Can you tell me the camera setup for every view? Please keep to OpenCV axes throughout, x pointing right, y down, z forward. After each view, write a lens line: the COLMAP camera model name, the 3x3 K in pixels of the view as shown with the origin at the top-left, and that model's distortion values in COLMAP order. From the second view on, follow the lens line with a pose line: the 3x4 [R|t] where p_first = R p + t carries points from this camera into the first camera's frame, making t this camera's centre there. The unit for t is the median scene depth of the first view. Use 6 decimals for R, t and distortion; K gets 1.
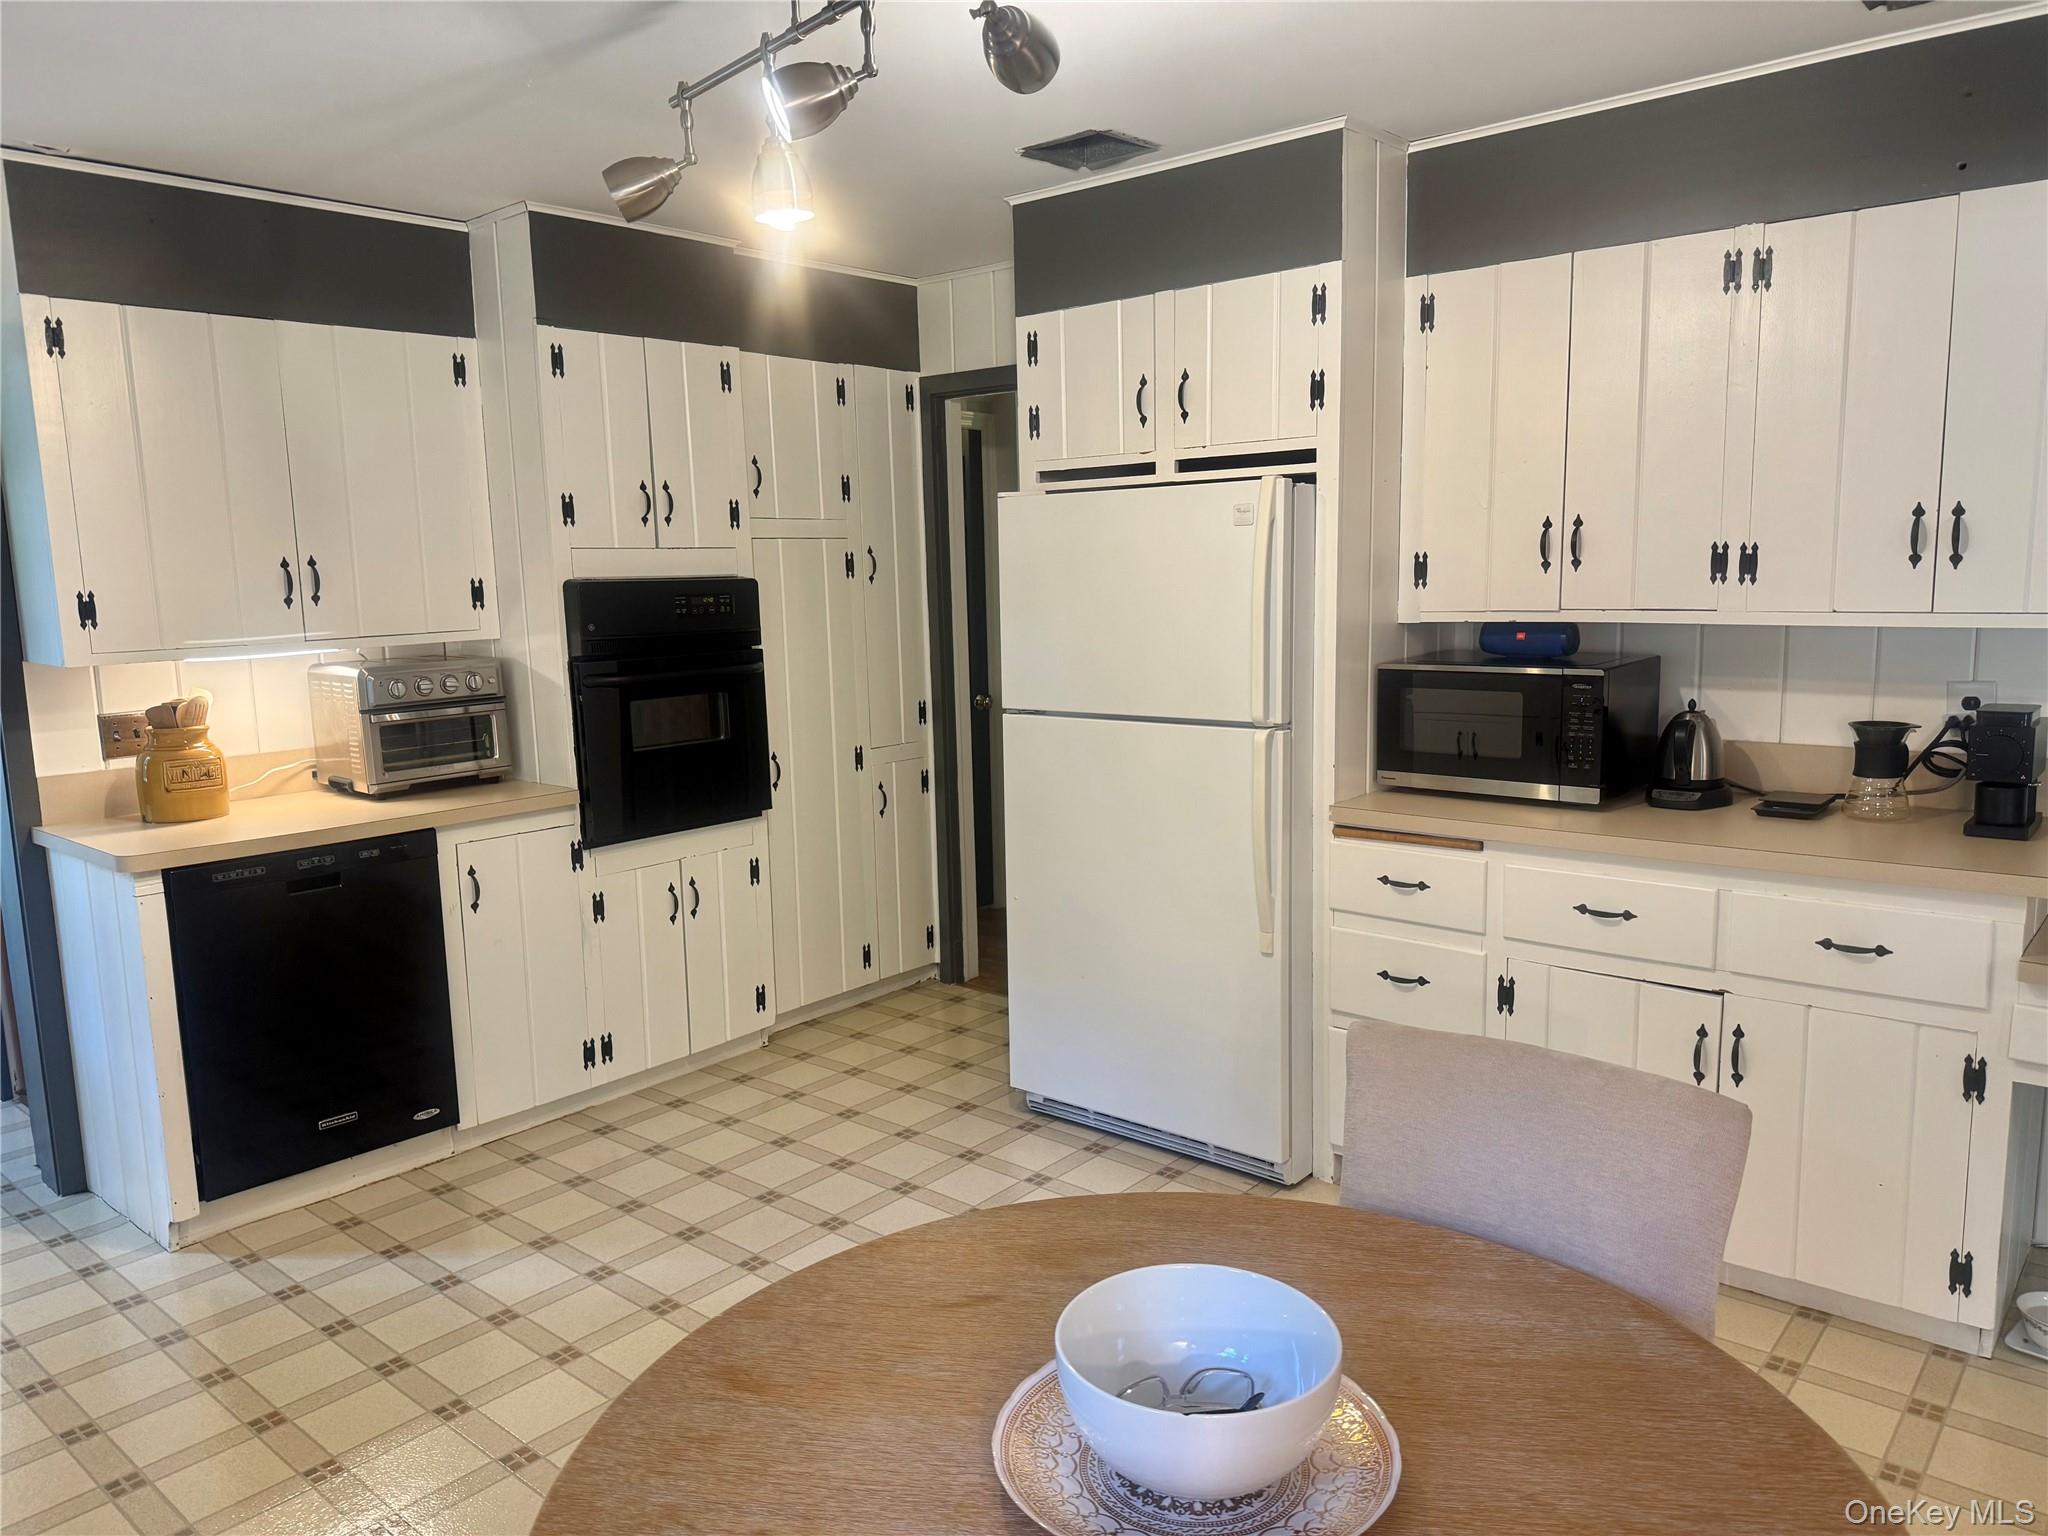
lens RADIAL K [[1403.0, 0, 1056.0], [0, 1403.0, 769.8], [0, 0, 1]] dist [0.085501, -0.096450]
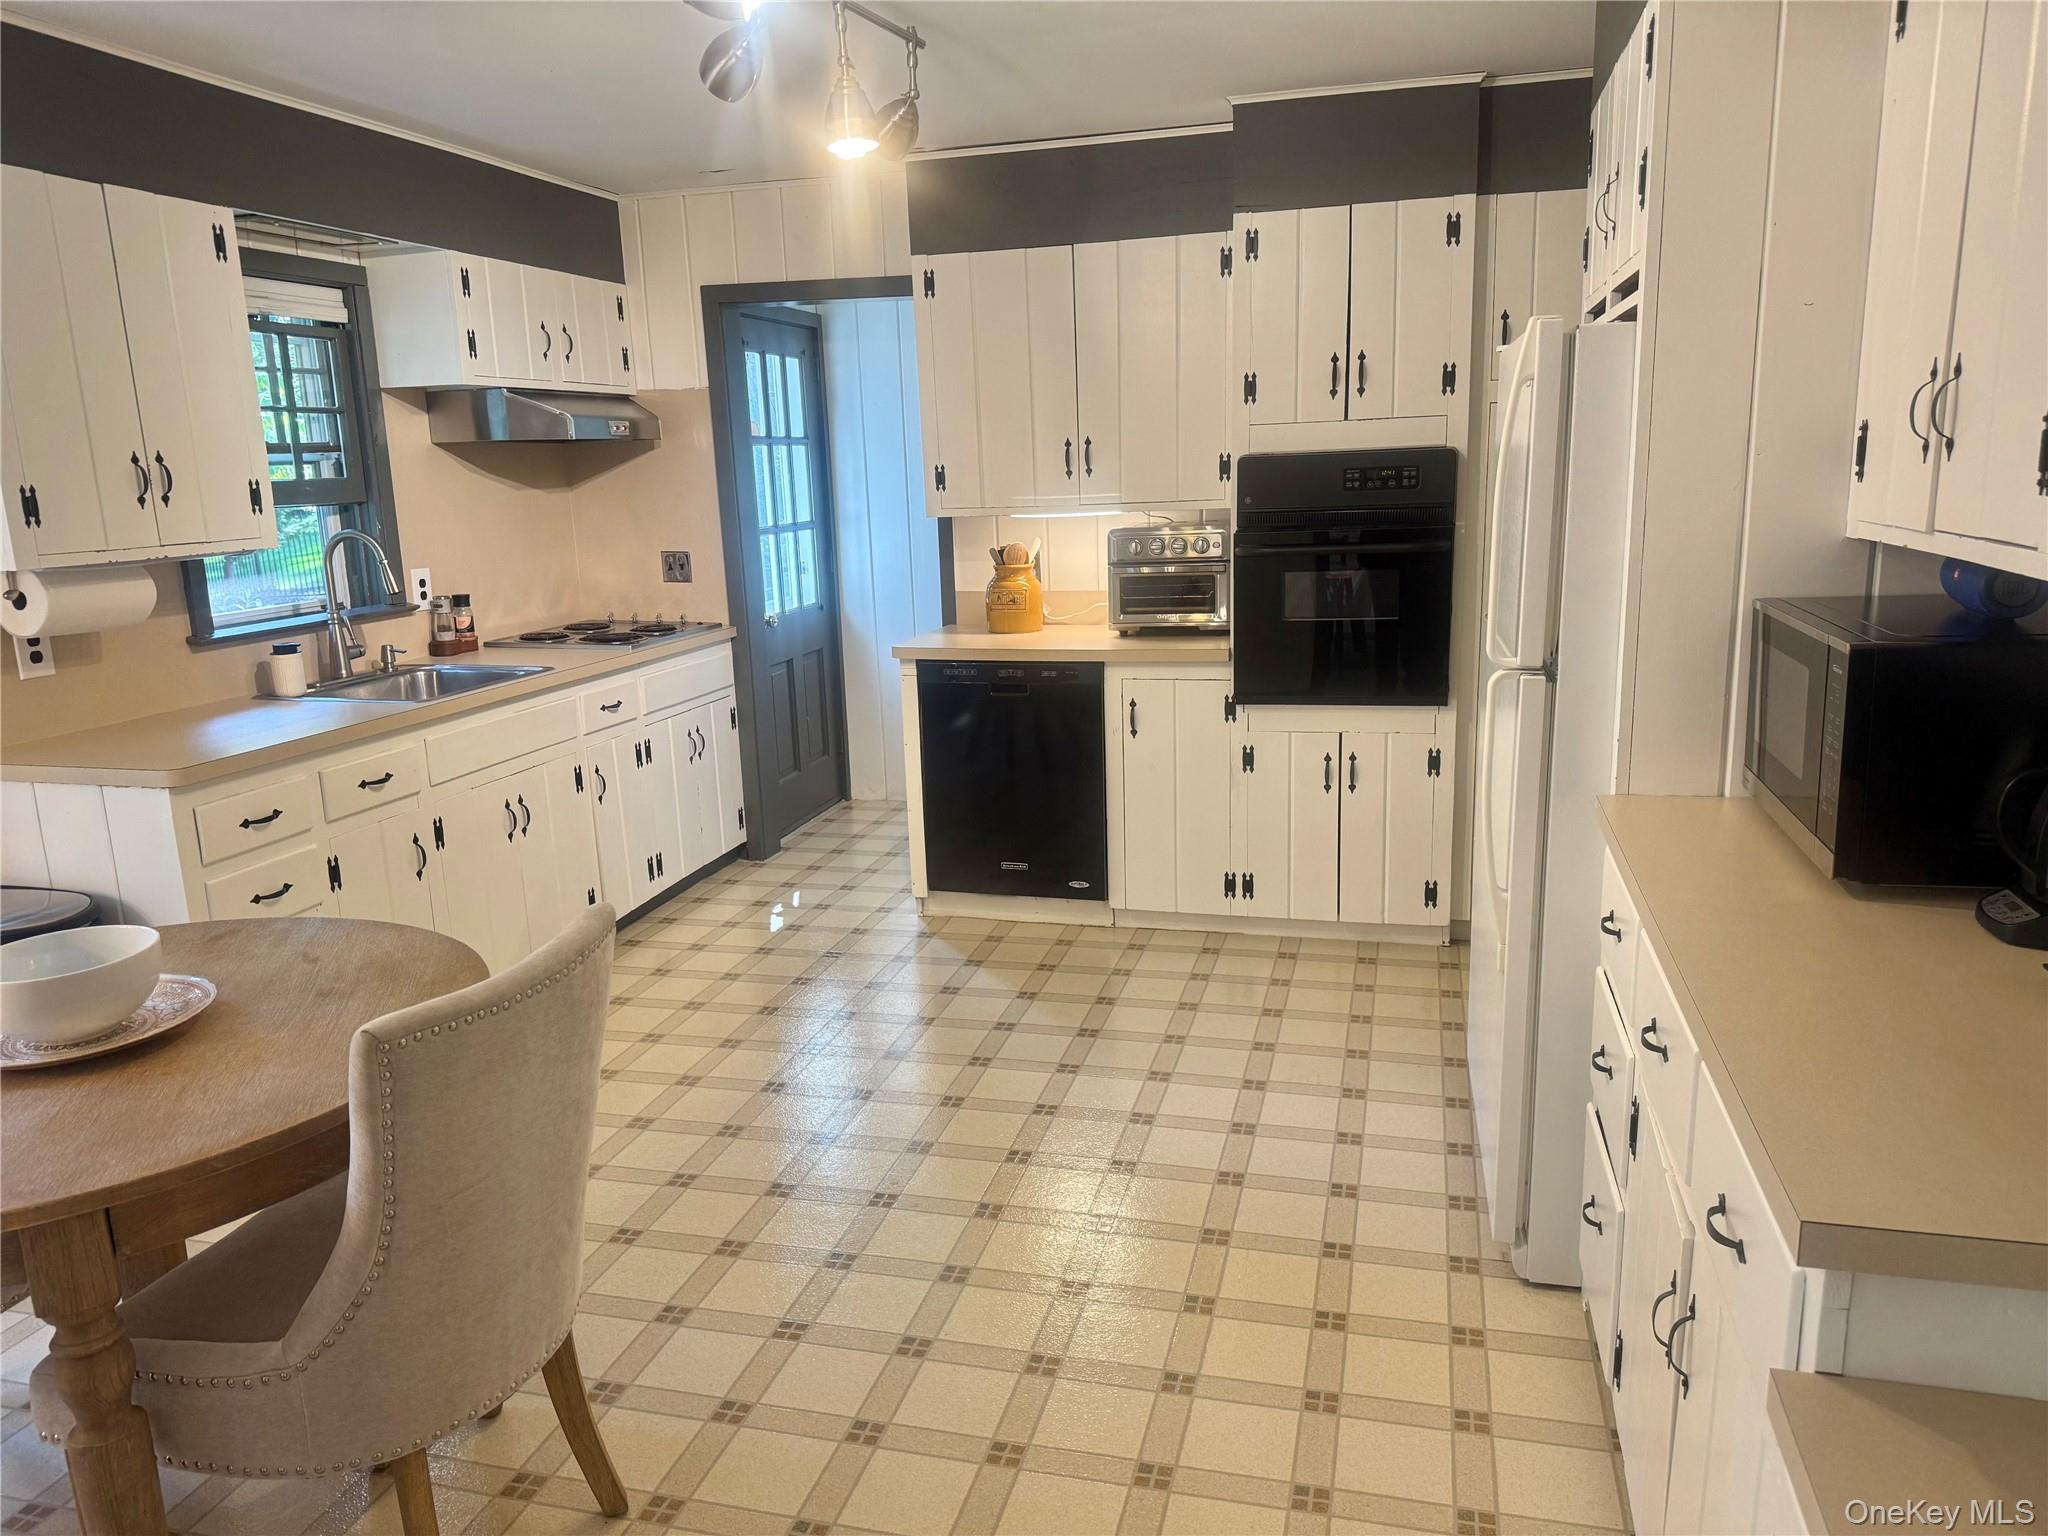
lens RADIAL K [[1403.0, 0, 1056.0], [0, 1403.0, 769.8], [0, 0, 1]] dist [0.085501, -0.096450]
pose [[0.423744, 0.205669, -0.882123, 0.586640], [-0.106208, 0.978444, 0.177107, -0.072829], [0.899534, 0.018641, 0.436454, 0.397896]]
